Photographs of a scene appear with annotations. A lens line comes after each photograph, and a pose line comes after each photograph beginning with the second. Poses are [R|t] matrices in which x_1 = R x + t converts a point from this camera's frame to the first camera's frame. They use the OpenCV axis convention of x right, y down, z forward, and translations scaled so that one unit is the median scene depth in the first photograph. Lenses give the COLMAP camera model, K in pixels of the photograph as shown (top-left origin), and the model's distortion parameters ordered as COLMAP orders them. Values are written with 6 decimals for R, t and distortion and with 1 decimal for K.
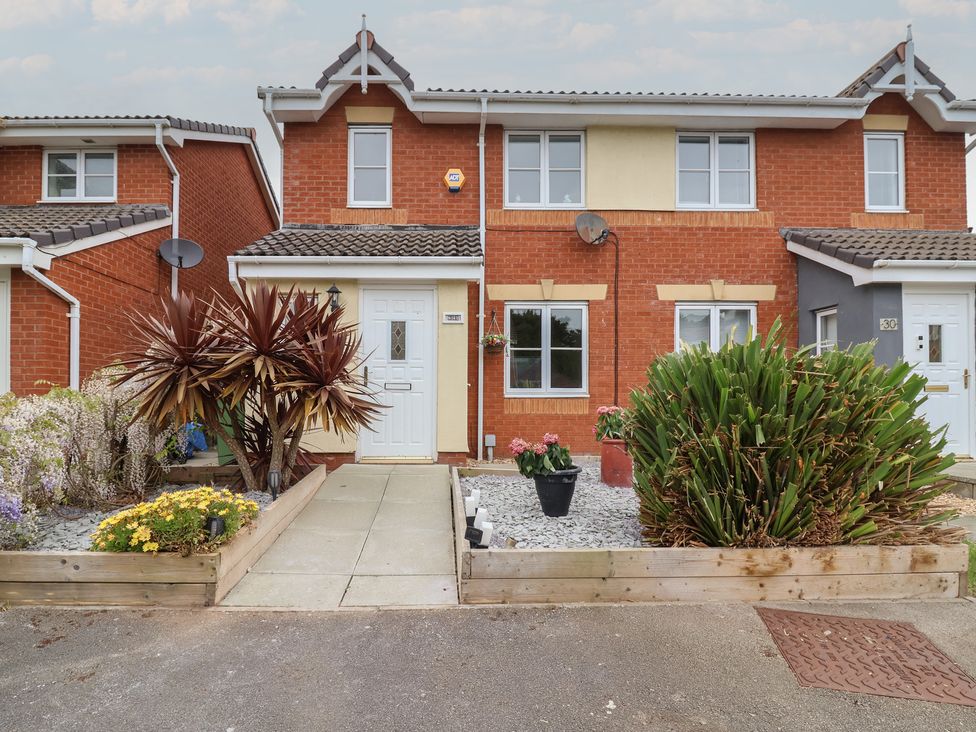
lens RADIAL K [[1031.7, 0, 488.0], [0, 1031.7, 366.0], [0, 0, 1]] dist [-0.008763, -0.030184]
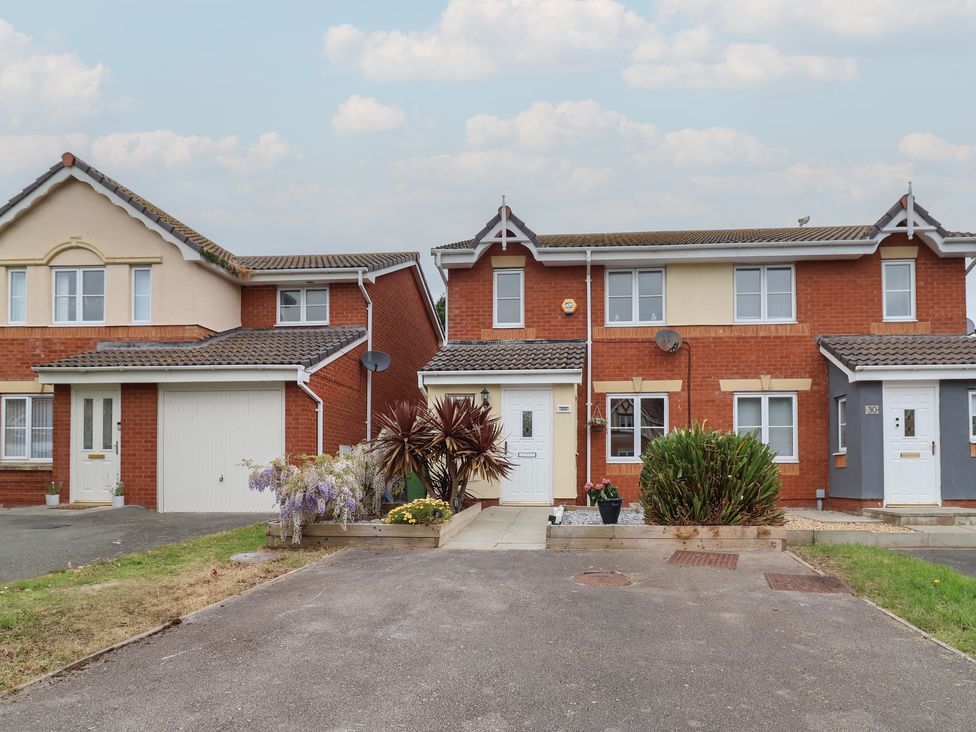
lens RADIAL K [[1546.9, 0, 488.0], [0, 1546.9, 366.0], [0, 0, 1]] dist [0.014124, -0.082508]
pose [[0.990741, -0.011851, -0.135250, 0.142815], [0.005831, 0.998978, -0.044816, -0.007776], [0.135643, 0.043612, 0.989797, -1.095001]]
